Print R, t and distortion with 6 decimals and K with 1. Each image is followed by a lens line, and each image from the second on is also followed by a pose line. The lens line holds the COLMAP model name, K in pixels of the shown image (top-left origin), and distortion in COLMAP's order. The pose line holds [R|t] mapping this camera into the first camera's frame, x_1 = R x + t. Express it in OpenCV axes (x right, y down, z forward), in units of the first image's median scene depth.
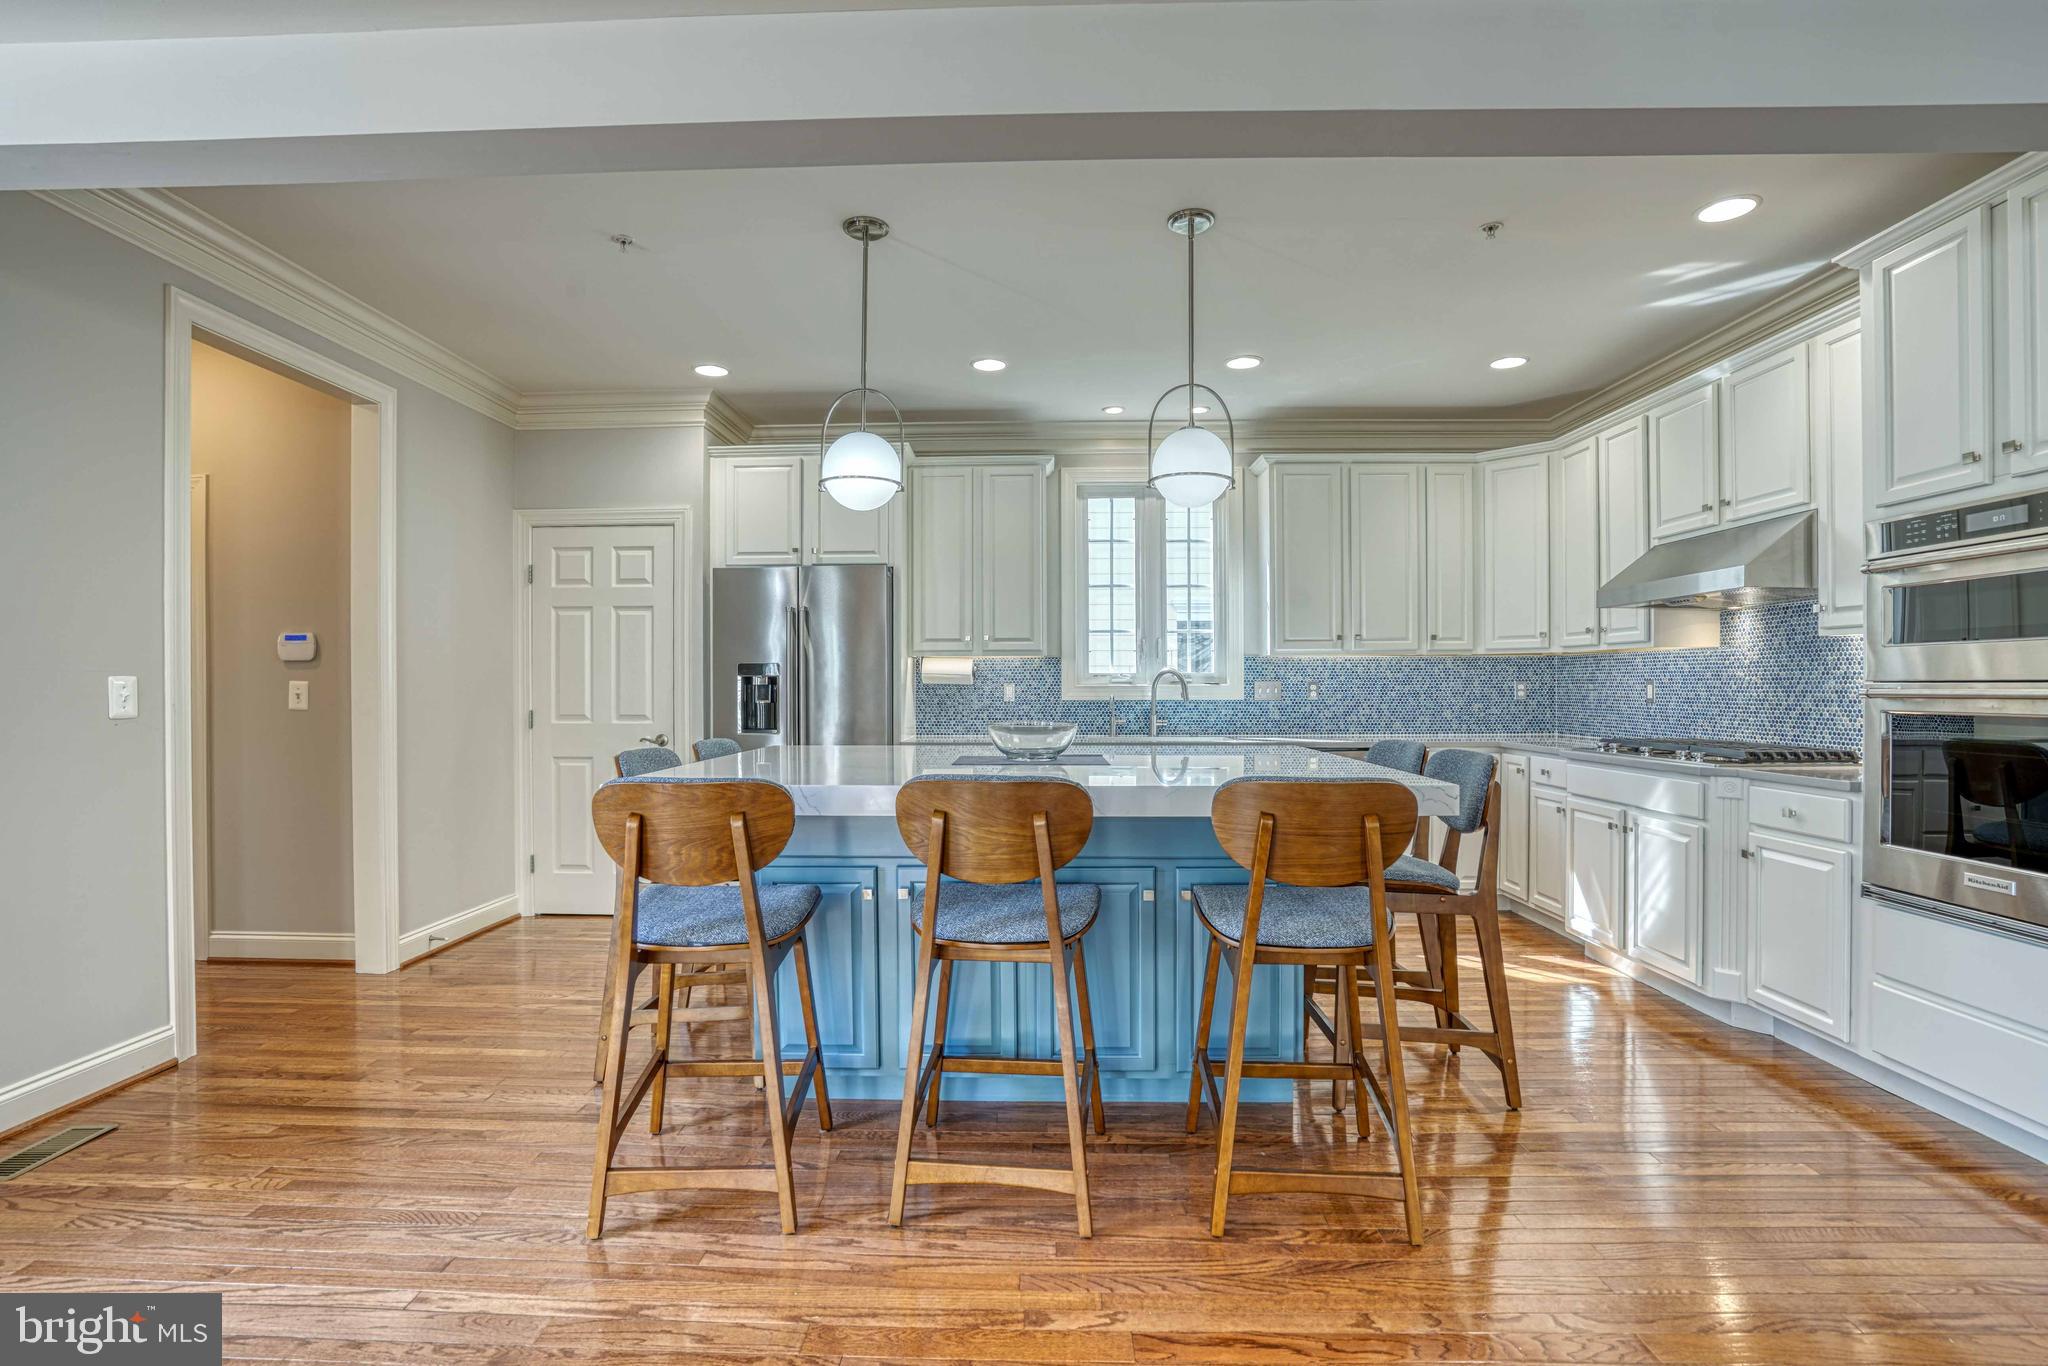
lens RADIAL K [[965.2, 0, 1038.2], [0, 965.2, 688.6], [0, 0, 1]] dist [-0.053338, 0.017756]
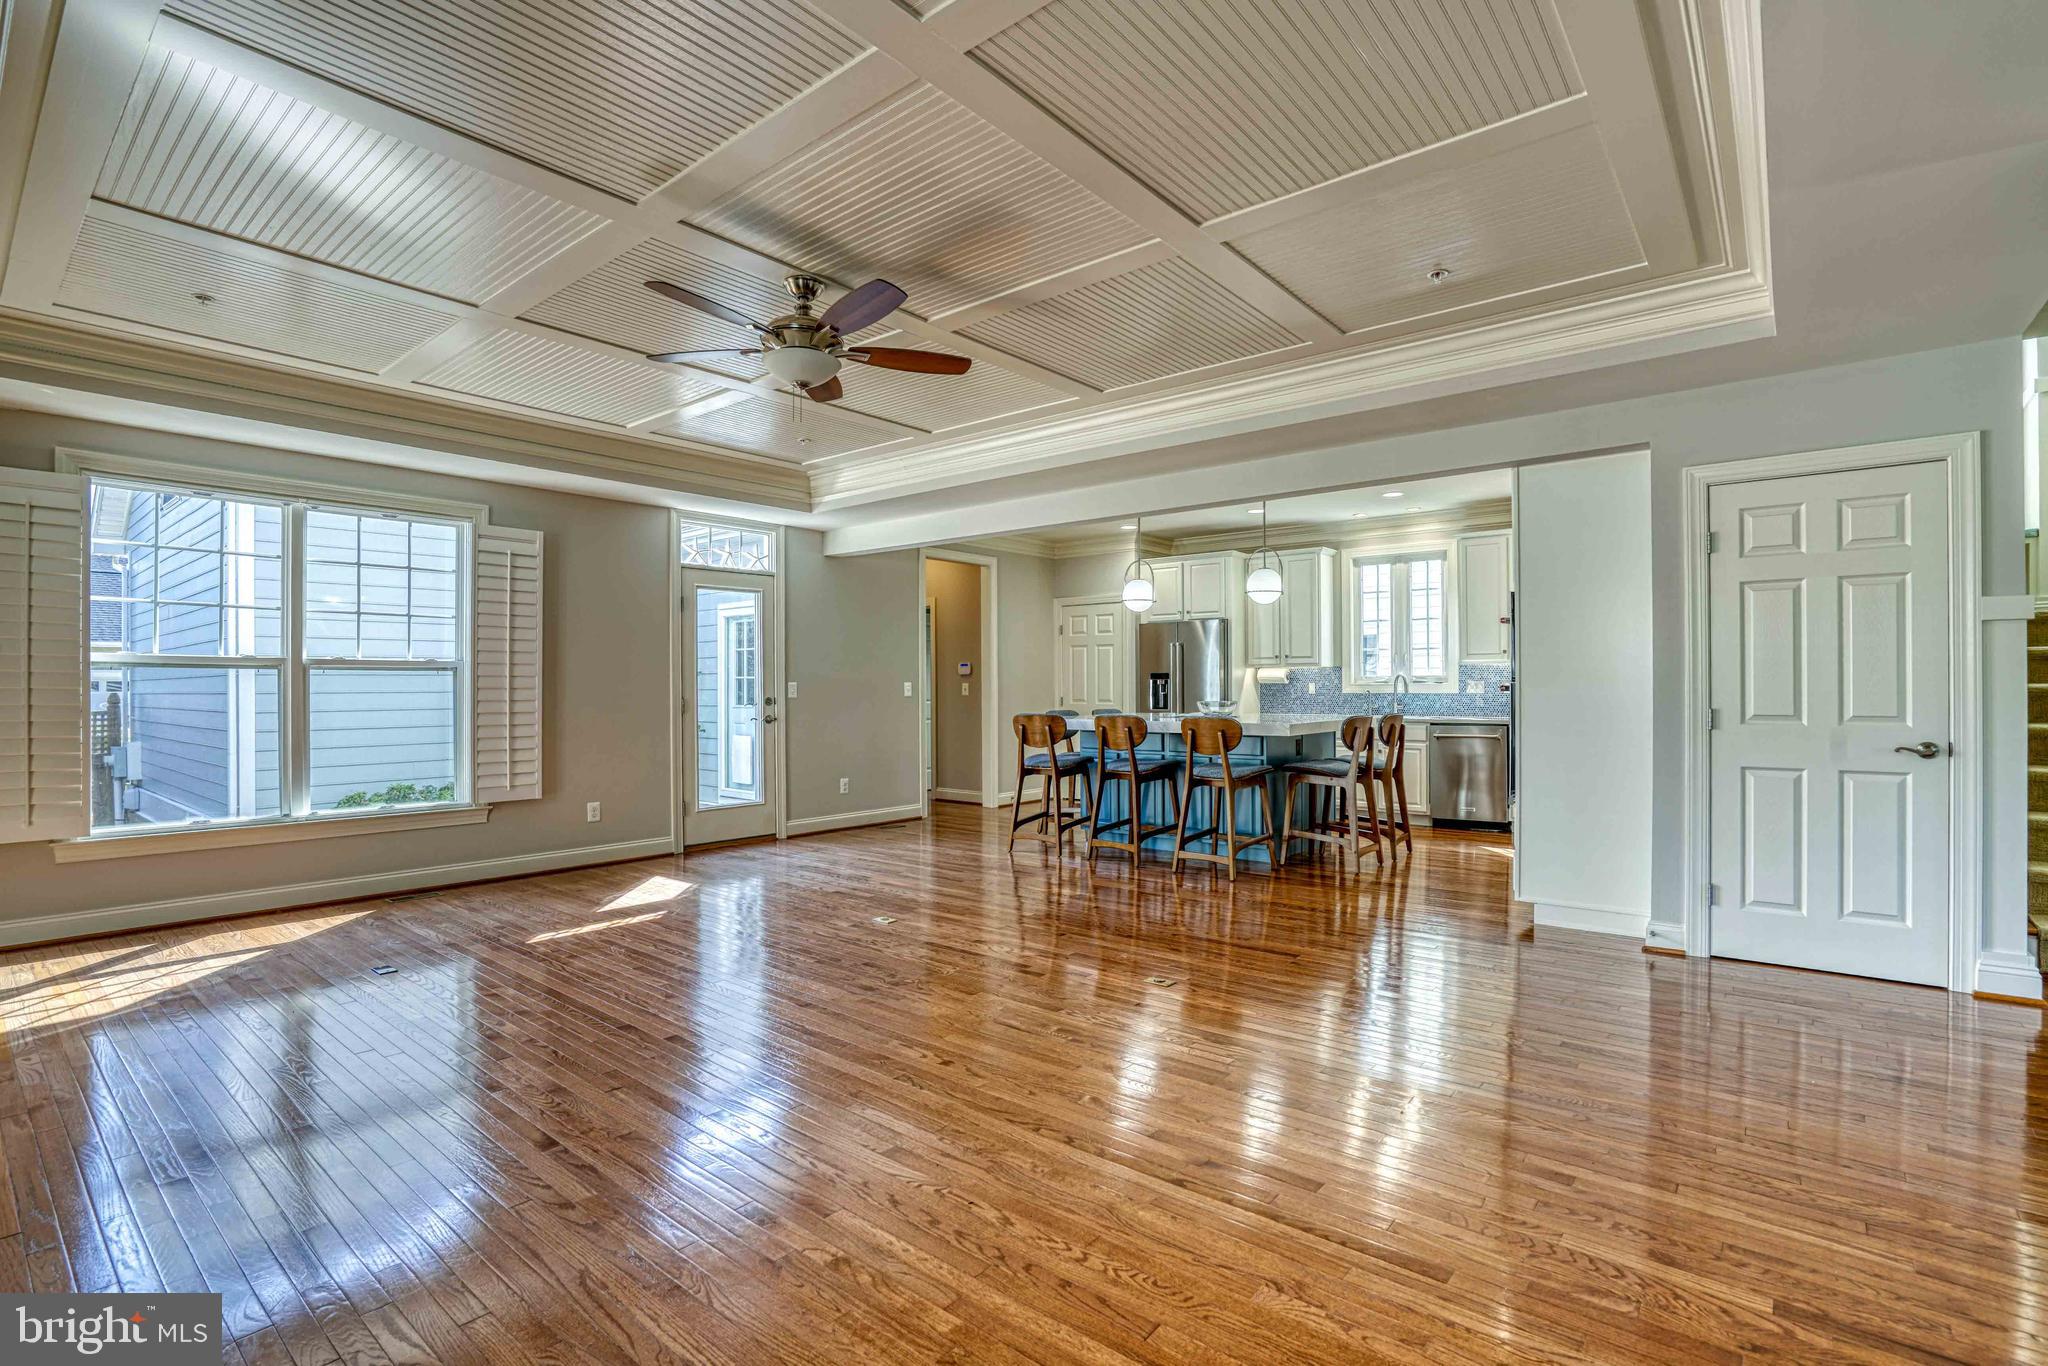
lens RADIAL K [[975.8, 0, 1021.8], [0, 975.8, 688.8], [0, 0, 1]] dist [-0.064026, 0.028930]
pose [[0.780967, 0.000489, -0.624572, 0.751698], [0.001874, 0.999993, 0.003126, -0.001350], [0.624569, -0.003612, 0.780961, -0.731192]]
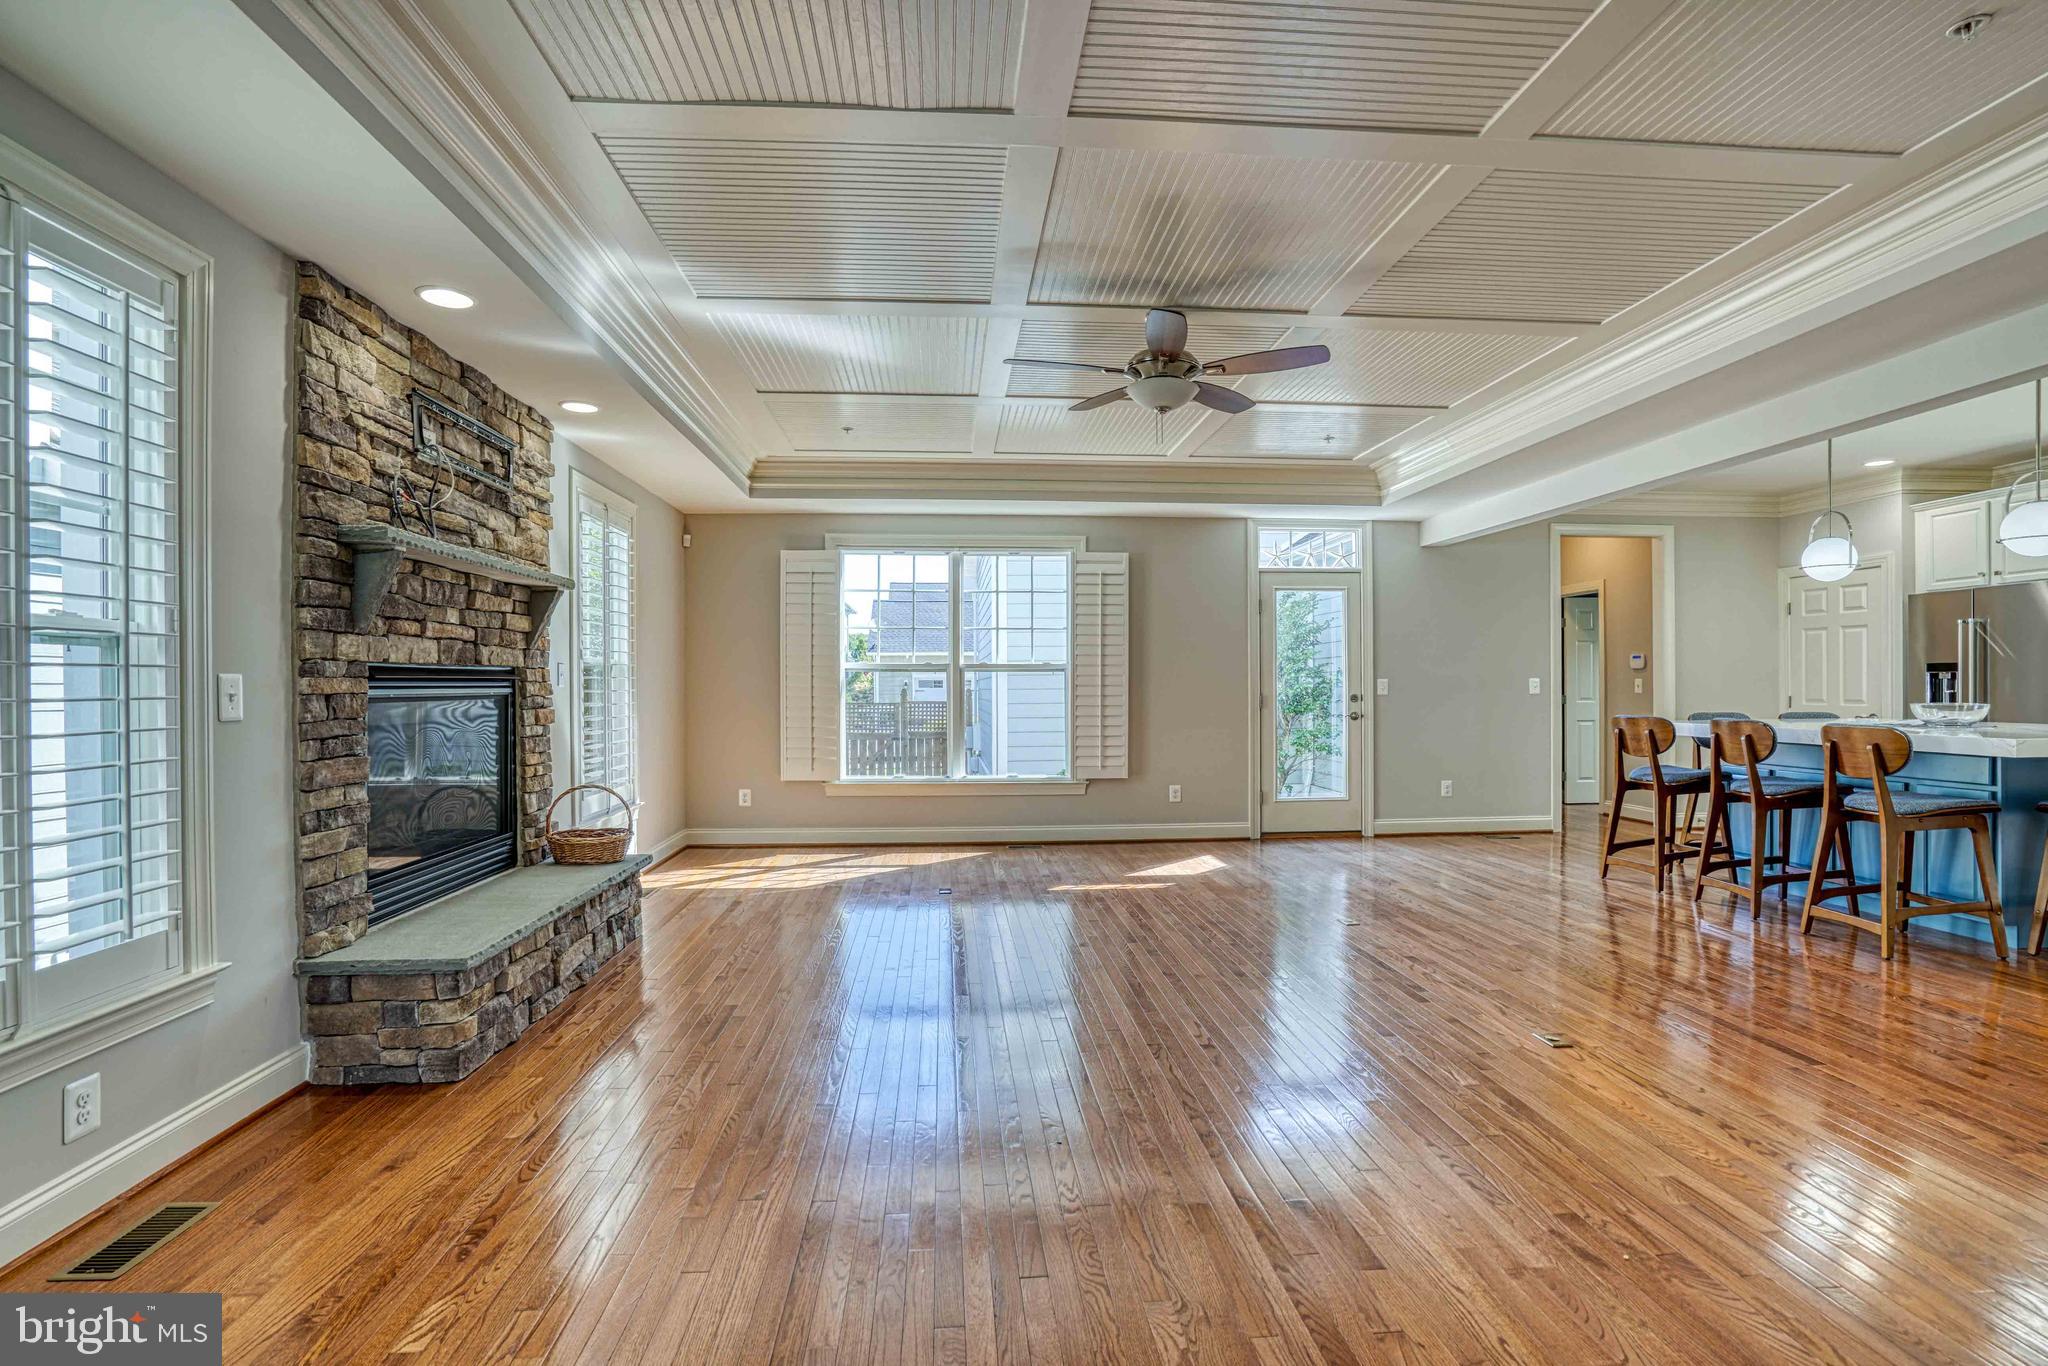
lens RADIAL K [[969.7, 0, 1000.5], [0, 969.7, 689.2], [0, 0, 1]] dist [-0.066817, 0.038320]
pose [[0.082241, 0.004015, -0.996604, 0.965196], [0.004055, 0.999982, 0.004363, -0.000528], [0.996604, -0.004400, 0.082224, -0.448038]]
